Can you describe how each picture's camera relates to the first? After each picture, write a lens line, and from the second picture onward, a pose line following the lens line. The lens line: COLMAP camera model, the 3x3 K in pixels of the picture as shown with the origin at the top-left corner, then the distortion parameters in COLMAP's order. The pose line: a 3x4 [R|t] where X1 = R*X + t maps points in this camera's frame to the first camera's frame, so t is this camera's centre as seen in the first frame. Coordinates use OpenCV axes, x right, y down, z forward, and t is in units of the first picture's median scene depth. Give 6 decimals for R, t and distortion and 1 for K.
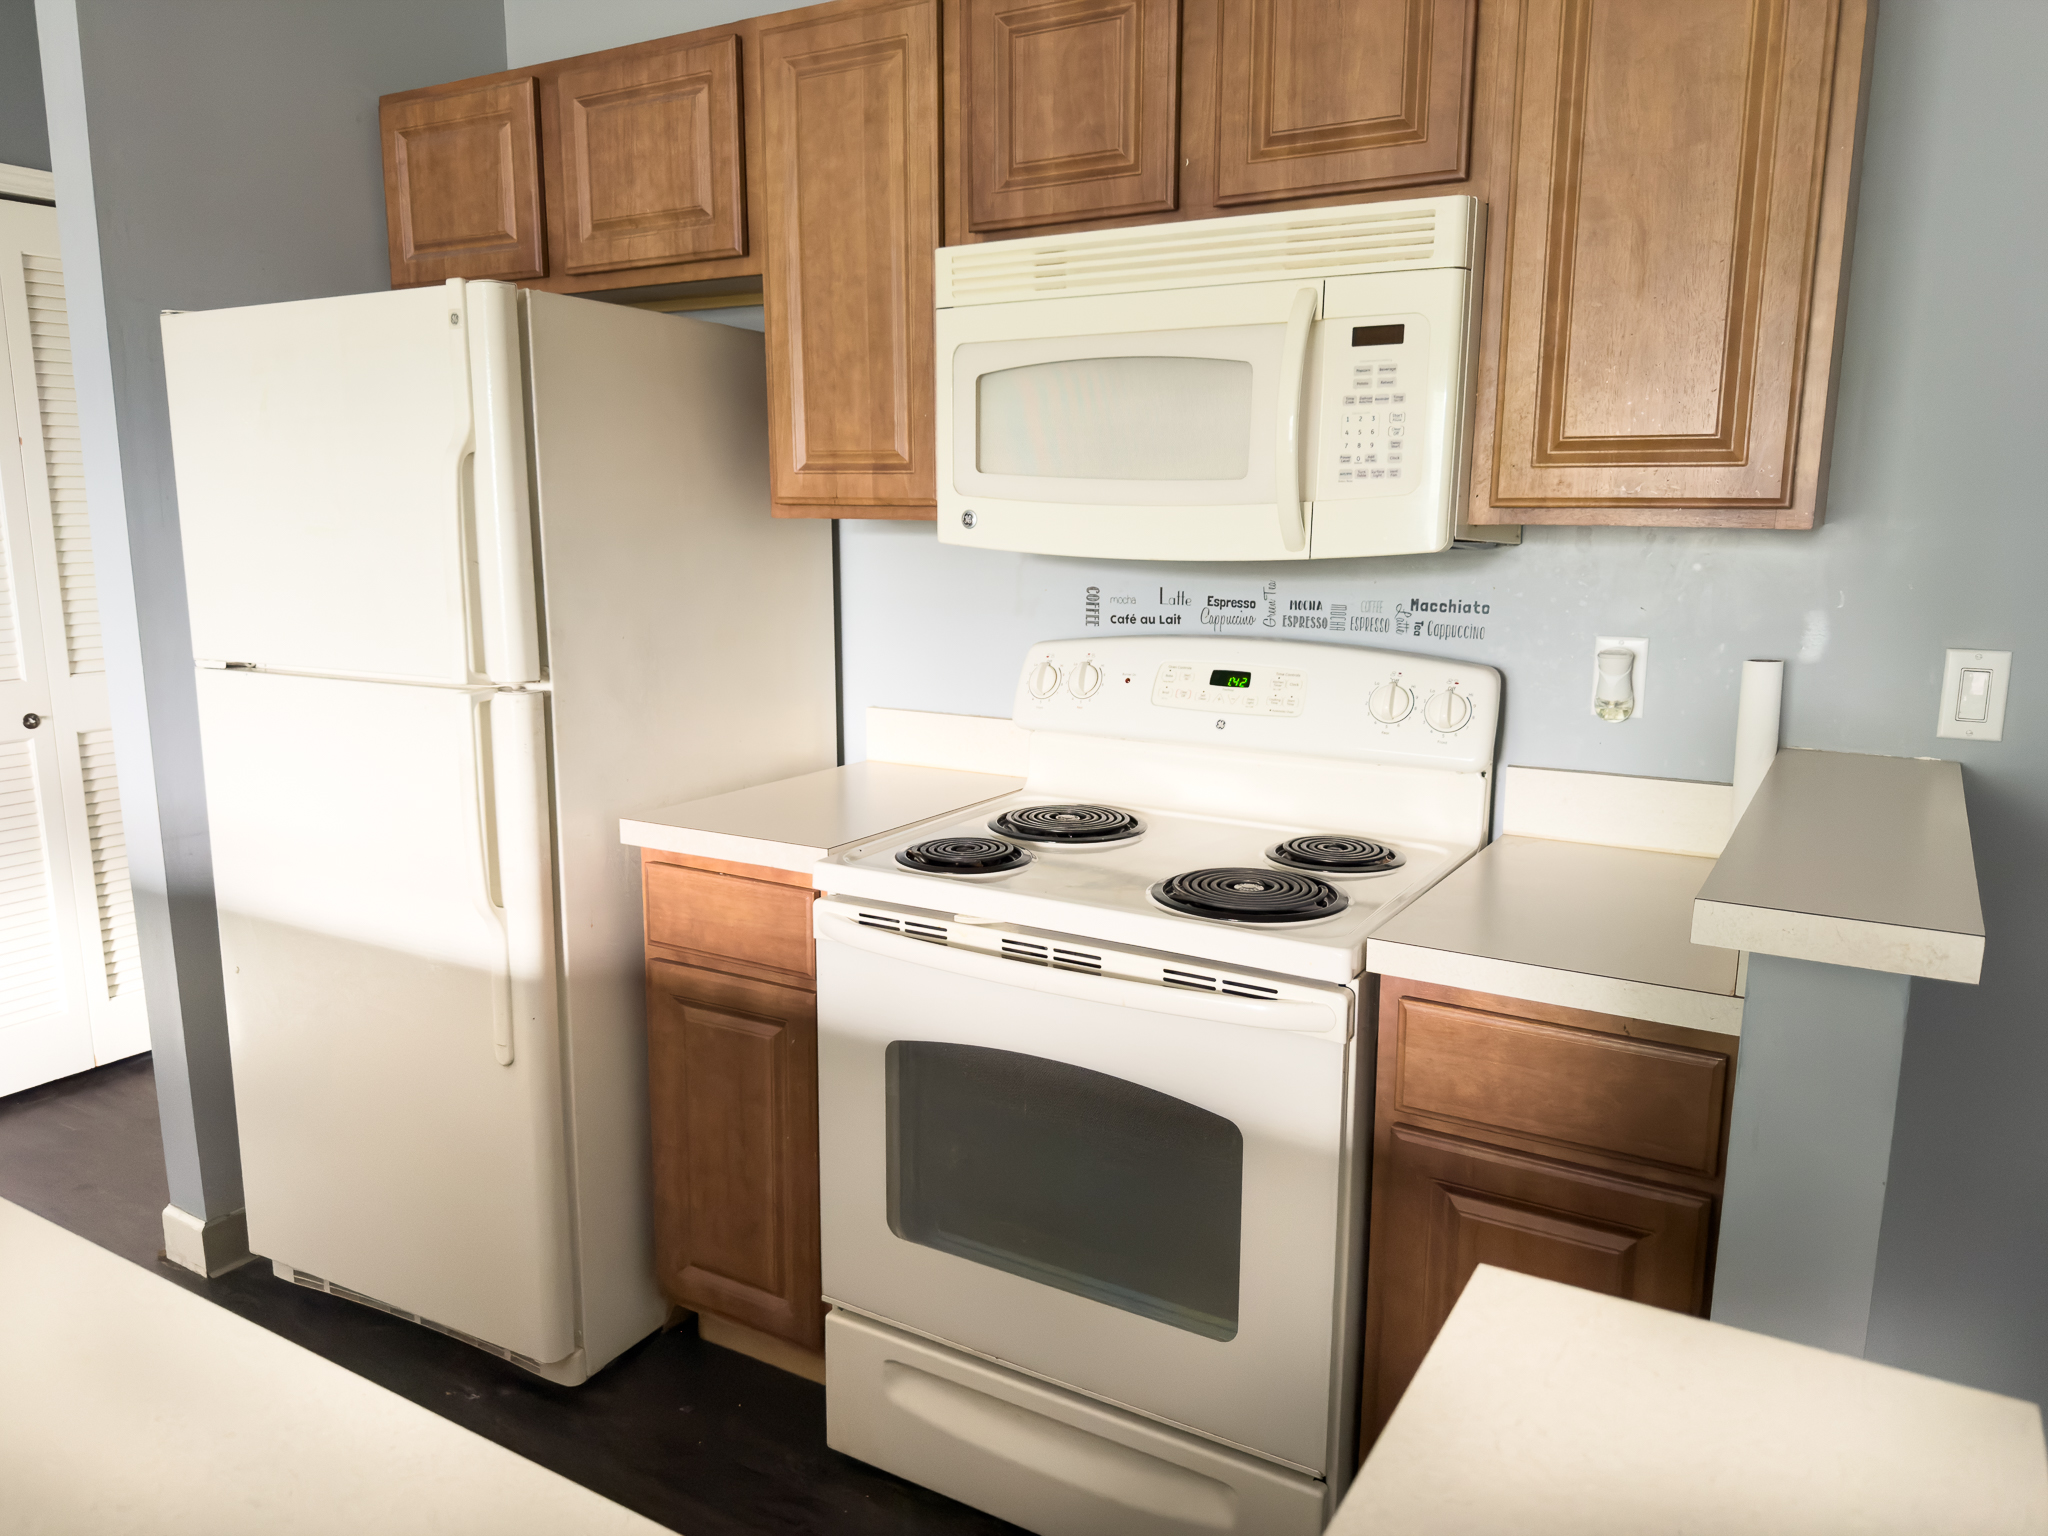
lens RADIAL K [[1424.9, 0, 1032.0], [0, 1424.9, 768.6], [0, 0, 1]] dist [0.152175, -0.284855]
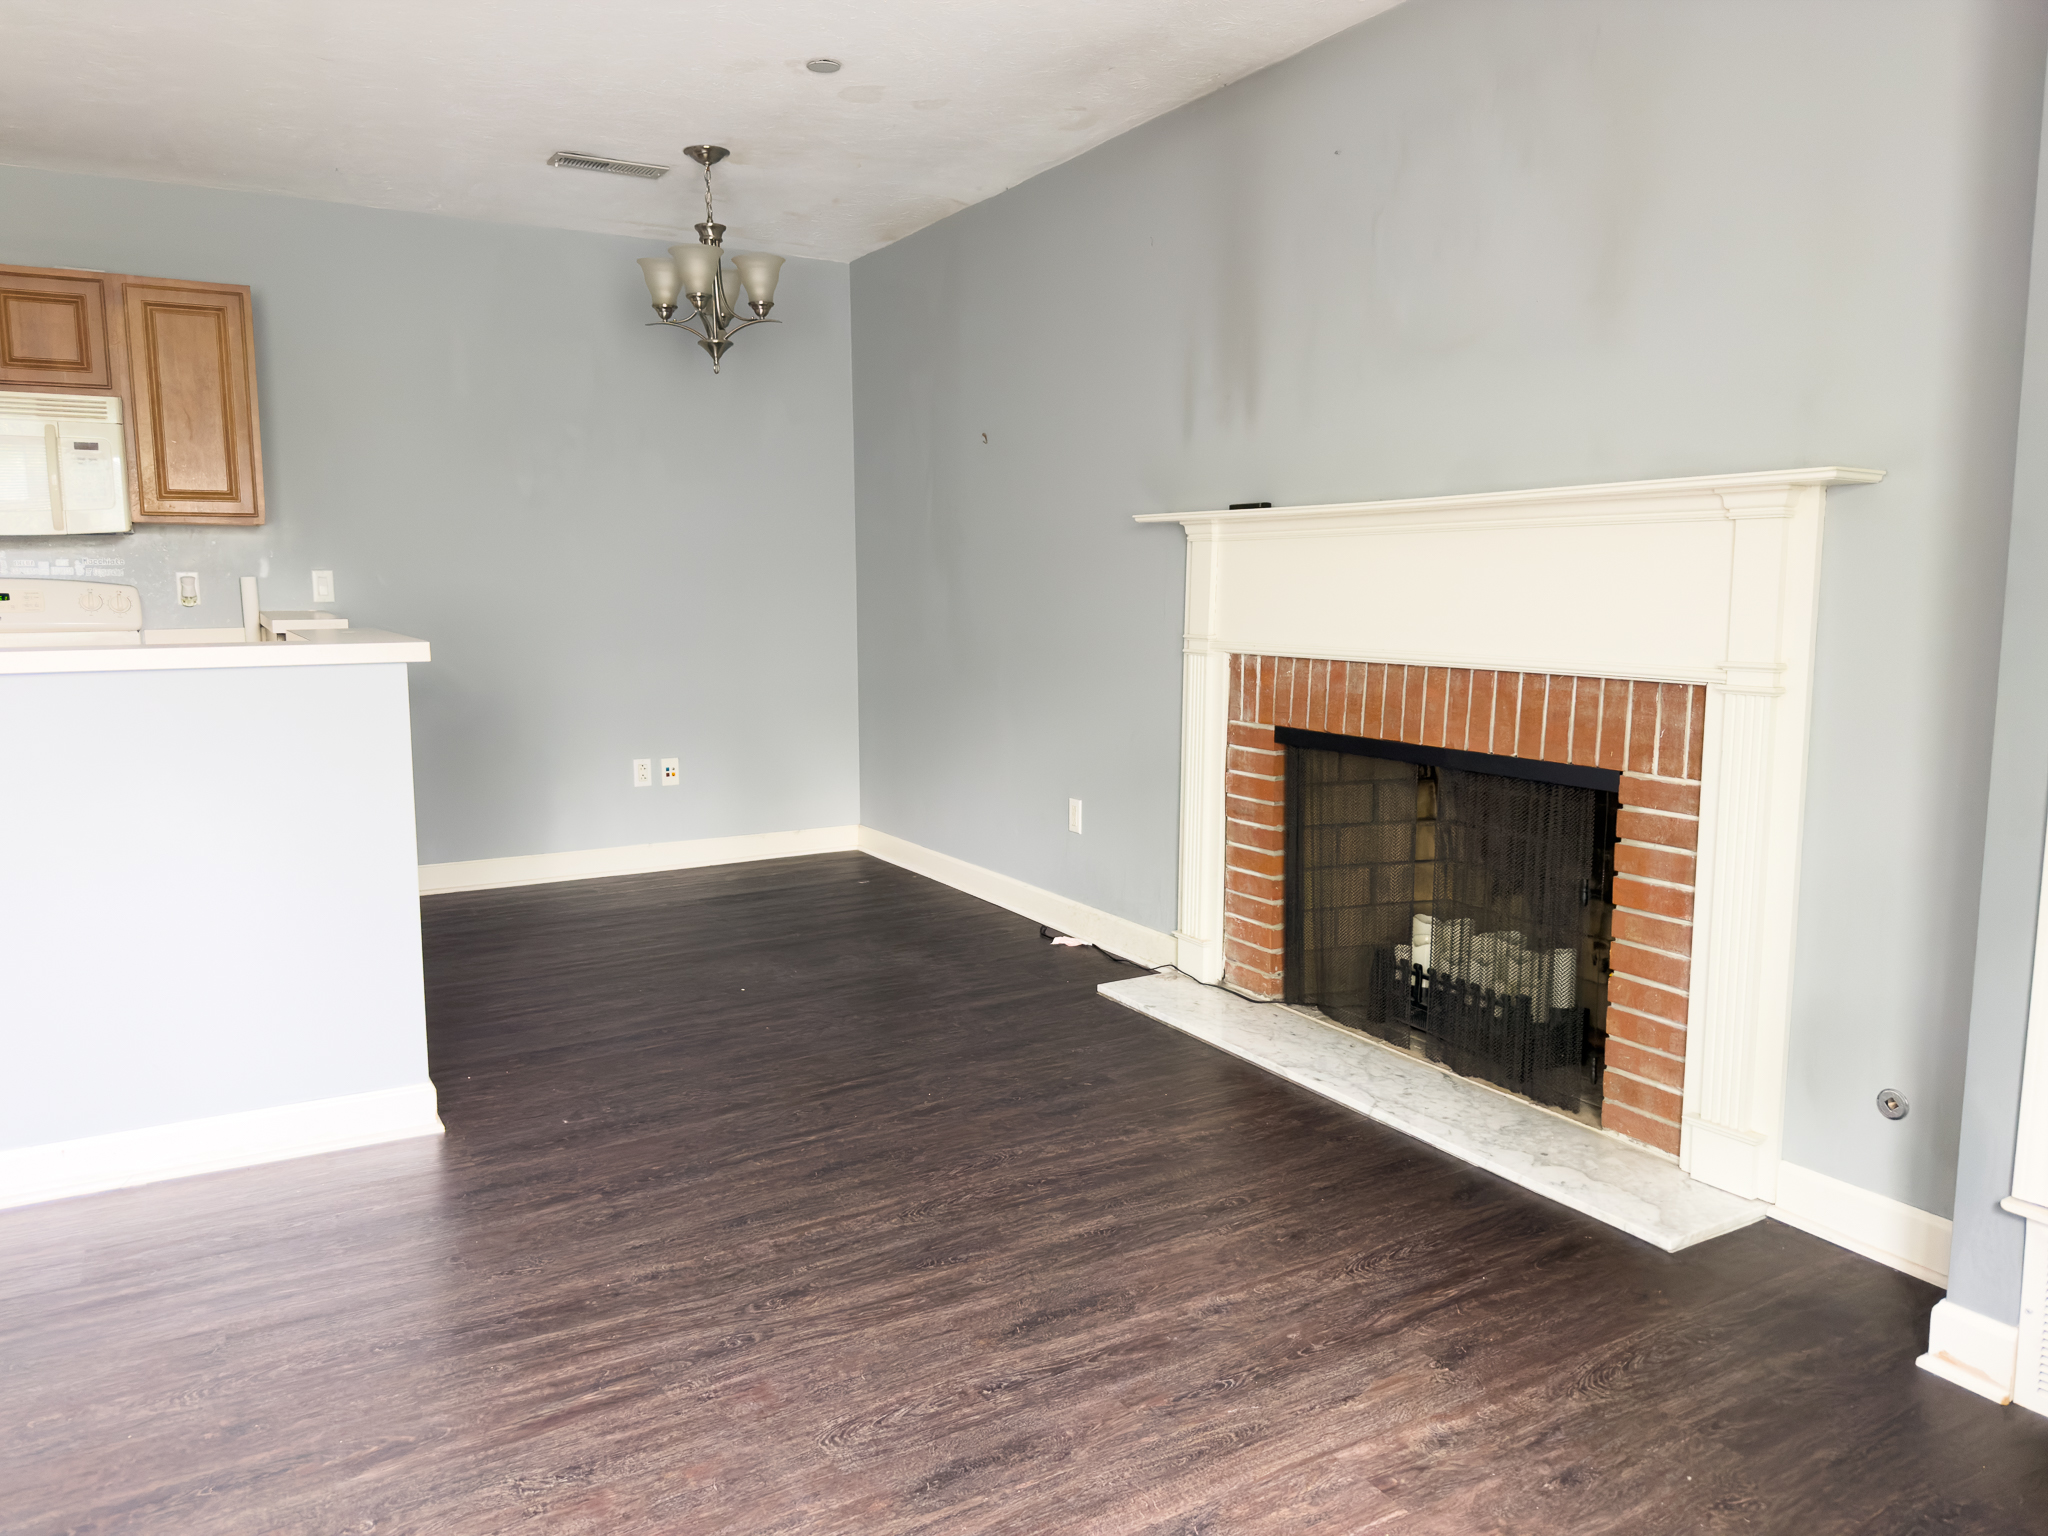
lens RADIAL K [[1431.8, 0, 1015.0], [0, 1431.8, 772.3], [0, 0, 1]] dist [0.071599, -0.101688]
pose [[0.470618, -0.124830, 0.873462, -1.233076], [0.164813, 0.984955, 0.051963, 0.382553], [-0.866807, 0.119503, 0.484111, -1.502060]]
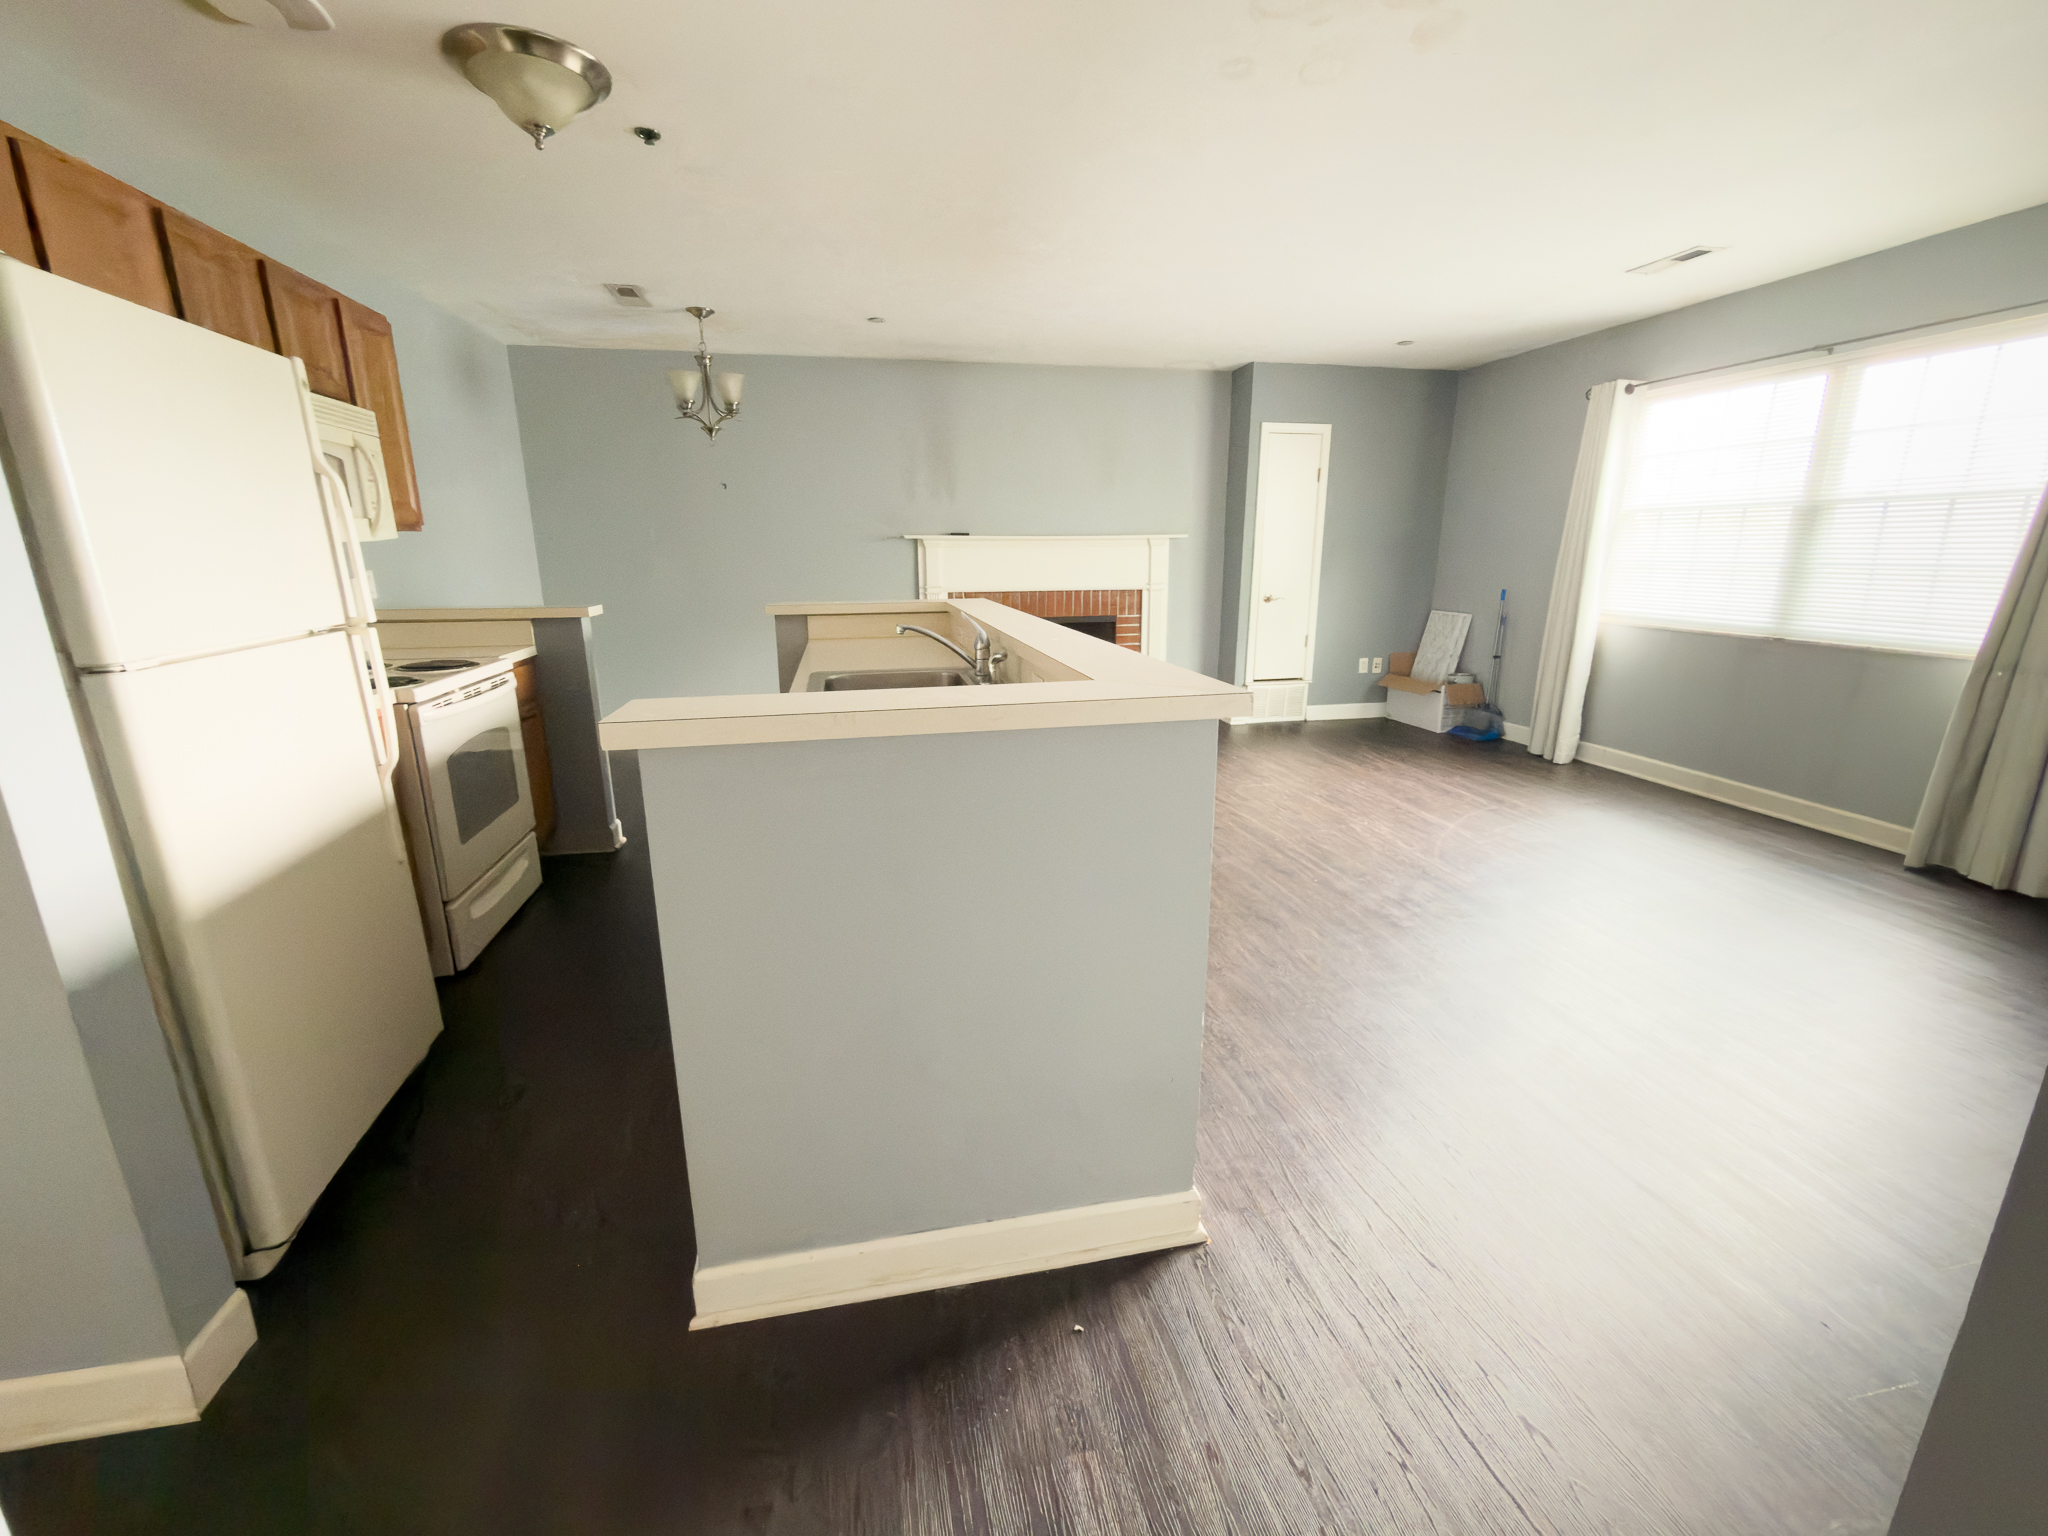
lens RADIAL K [[837.3, 0, 1024.0], [0, 837.3, 768.0], [0, 0, 1]] dist [-0.001972, 0.000162]
pose [[-0.684193, -0.184910, 0.705471, -1.756468], [0.137222, 0.917407, 0.373543, -0.175484], [-0.716276, 0.352381, -0.602310, 1.224030]]
